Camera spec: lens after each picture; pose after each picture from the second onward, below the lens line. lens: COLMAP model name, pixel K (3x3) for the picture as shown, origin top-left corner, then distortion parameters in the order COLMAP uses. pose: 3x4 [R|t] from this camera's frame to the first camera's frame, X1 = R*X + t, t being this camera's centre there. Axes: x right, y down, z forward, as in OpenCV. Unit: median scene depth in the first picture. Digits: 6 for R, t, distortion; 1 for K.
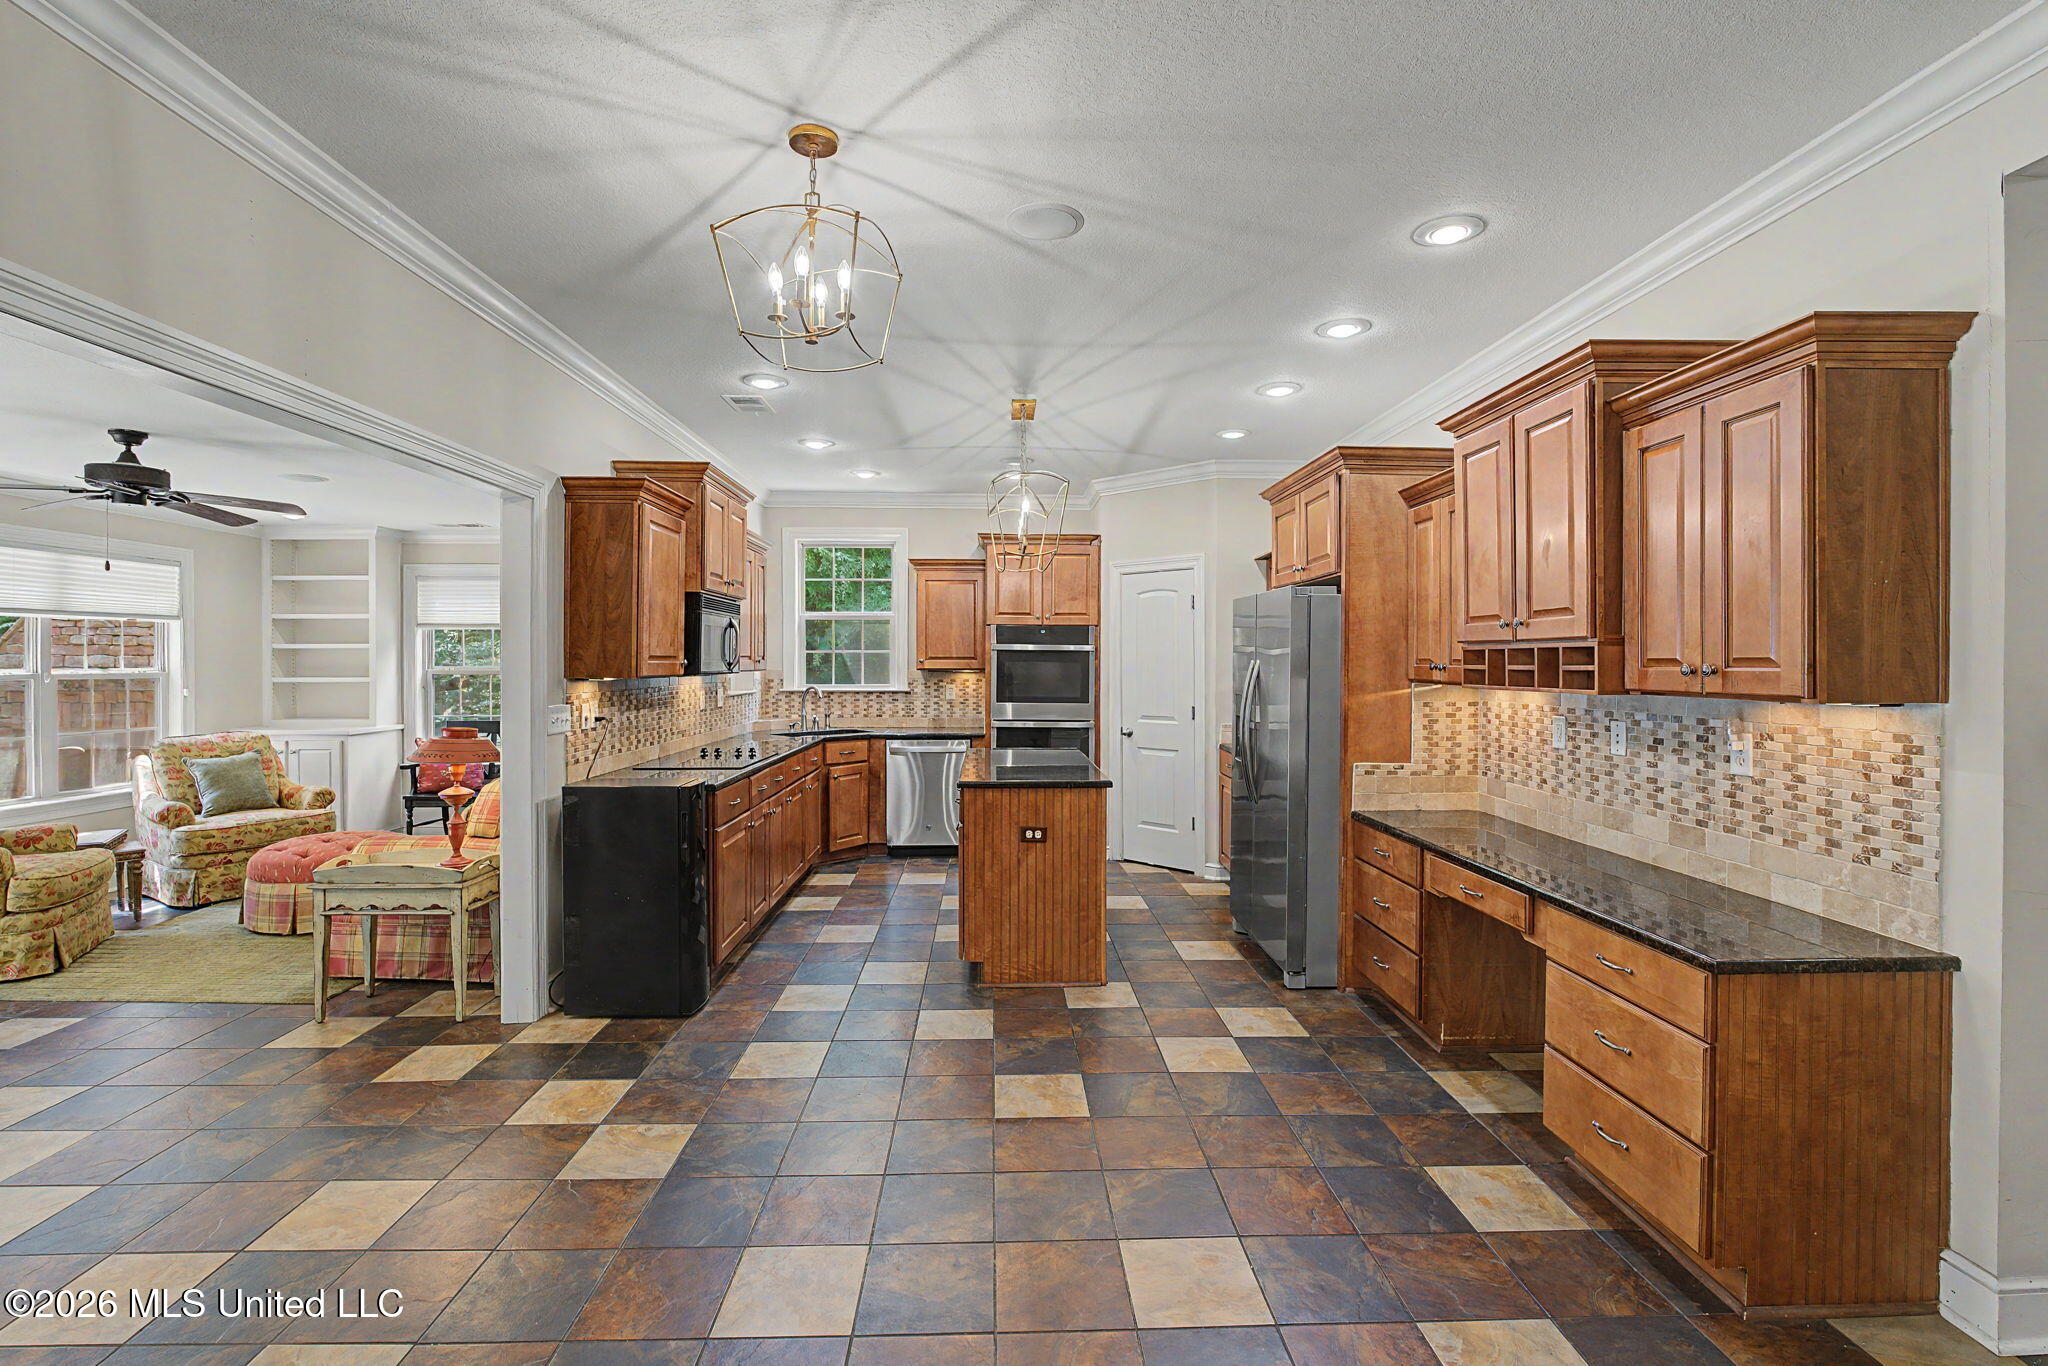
lens RADIAL K [[918.4, 0, 1019.6], [0, 918.4, 670.0], [0, 0, 1]] dist [-0.002823, -0.000111]
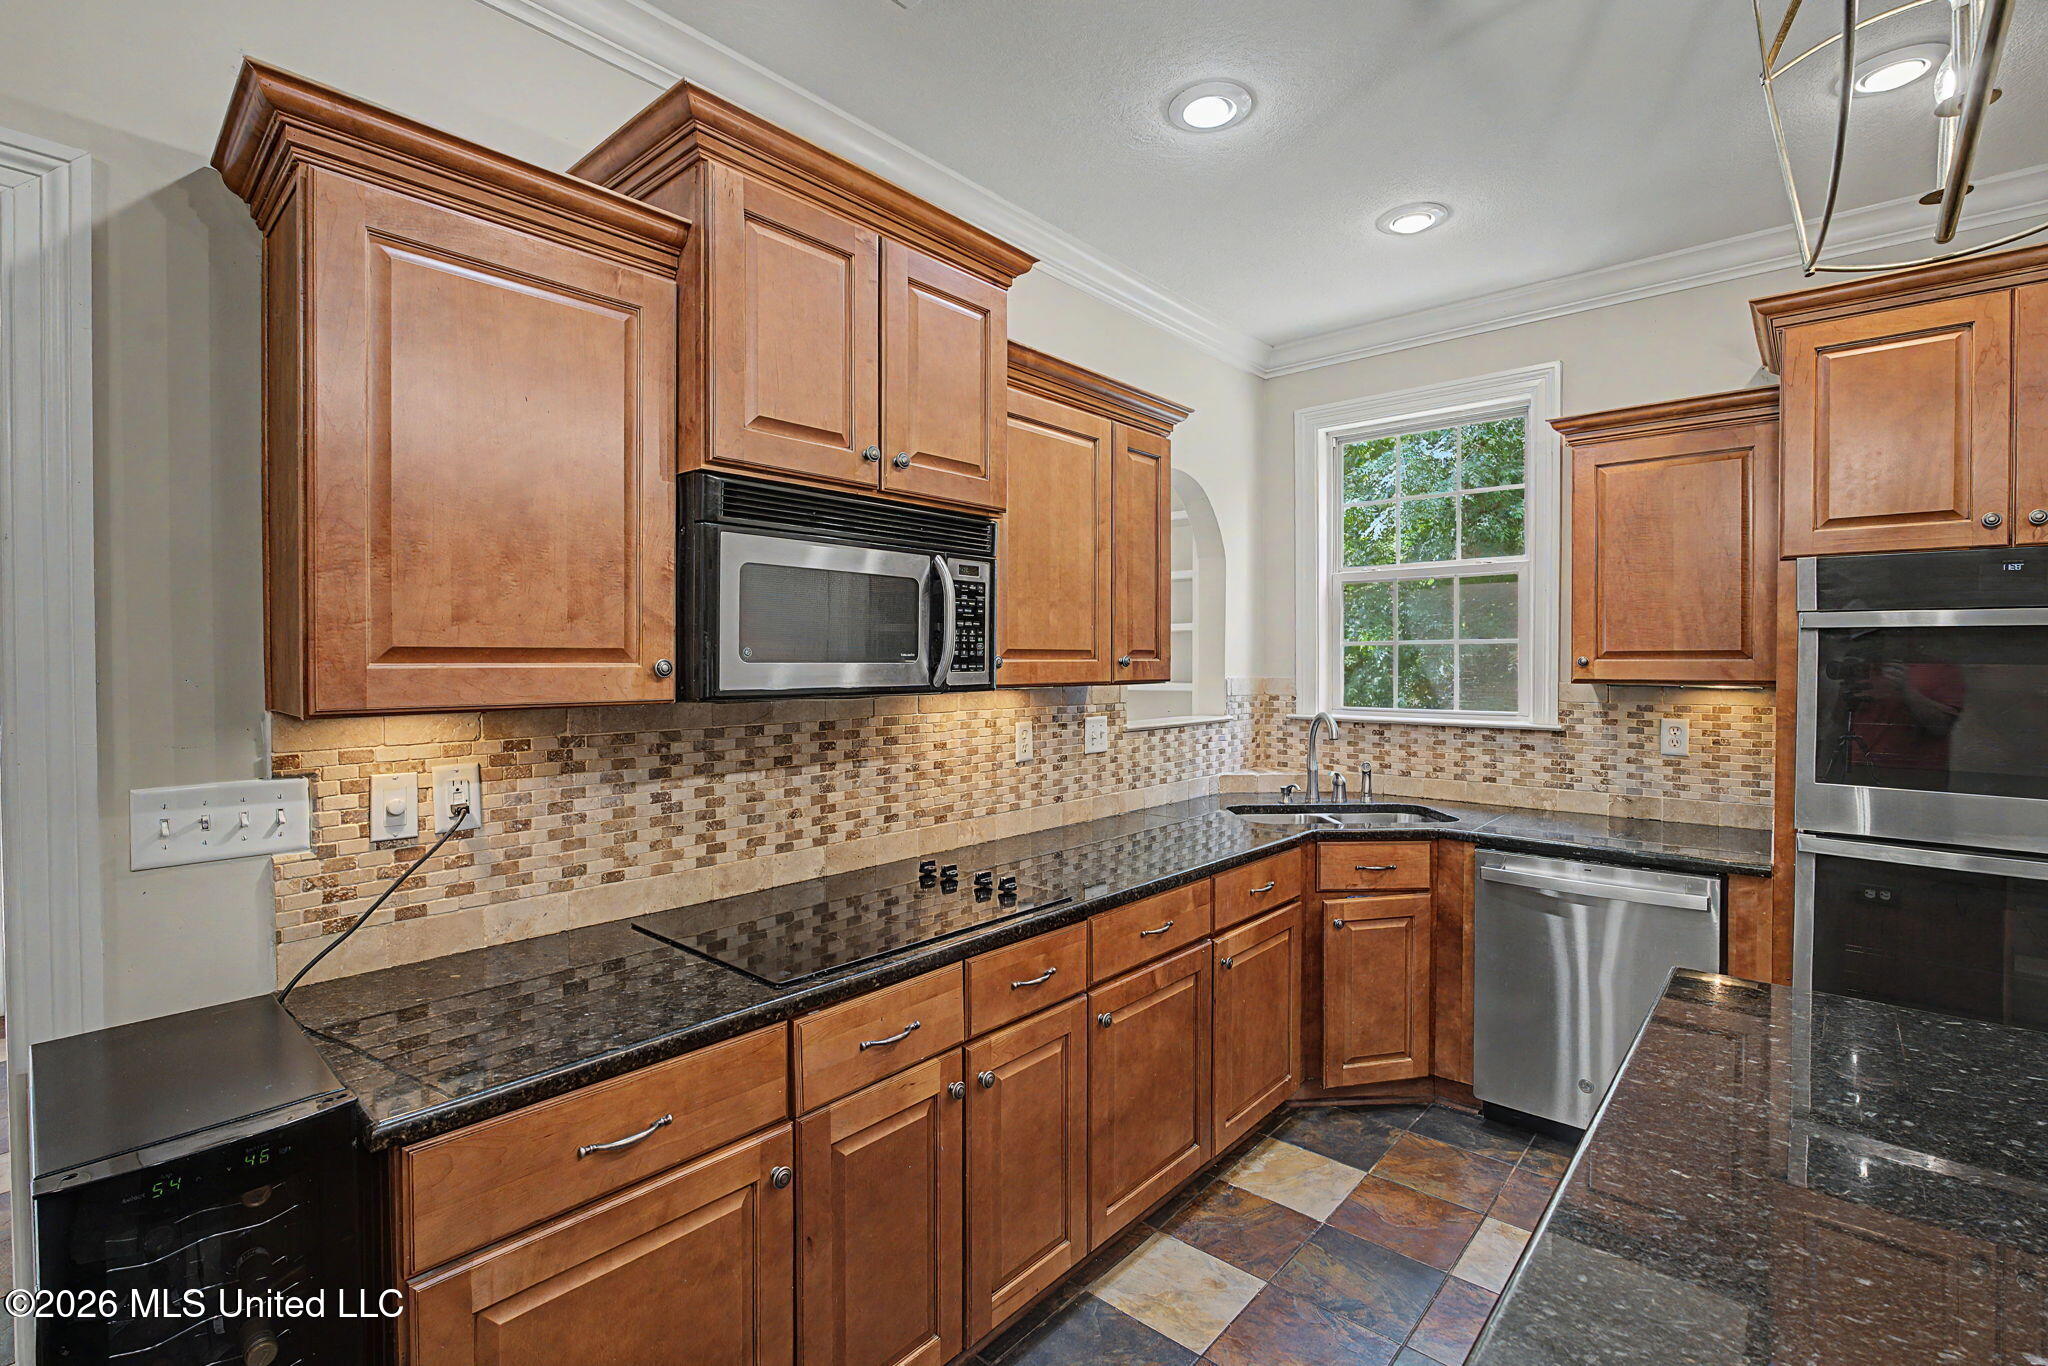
lens RADIAL K [[927.8, 0, 1022.4], [0, 927.8, 668.3], [0, 0, 1]] dist [-0.007543, 0.000240]
pose [[0.730427, 0.005920, -0.682966, -0.010809], [-0.006850, 0.999976, 0.001343, -0.009275], [0.682957, 0.003697, 0.730449, 0.897183]]
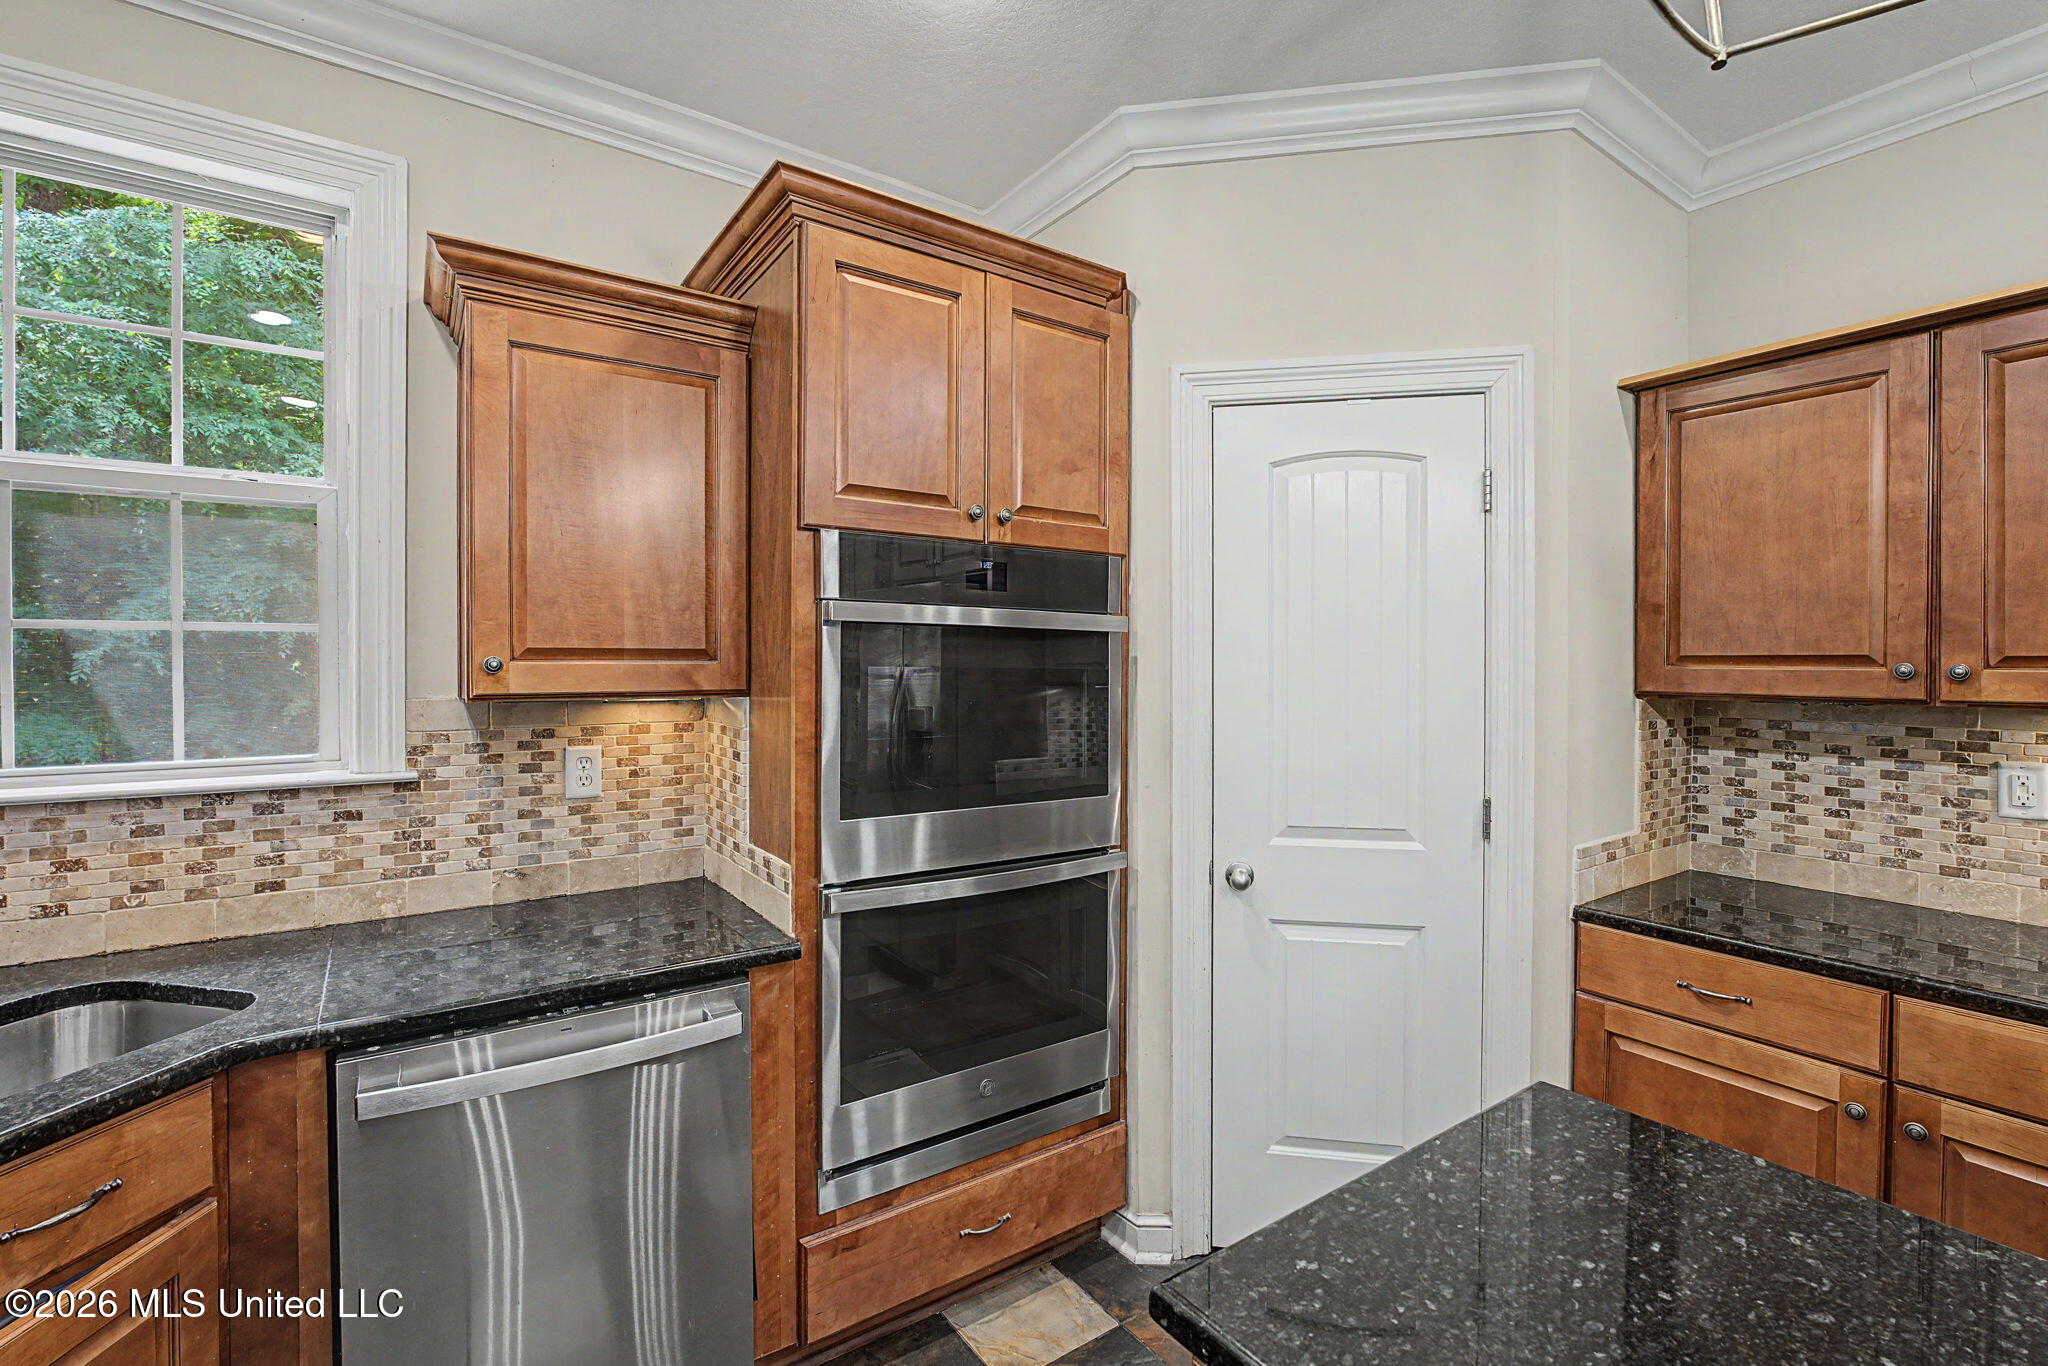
lens RADIAL K [[903.3, 0, 1024.3], [0, 903.3, 672.5], [0, 0, 1]] dist [-0.013522, 0.000486]
pose [[0.835164, -0.005089, 0.549978, -0.207246], [0.003868, 0.999987, 0.003379, -0.013459], [-0.549988, -0.000695, 0.835172, 1.239800]]
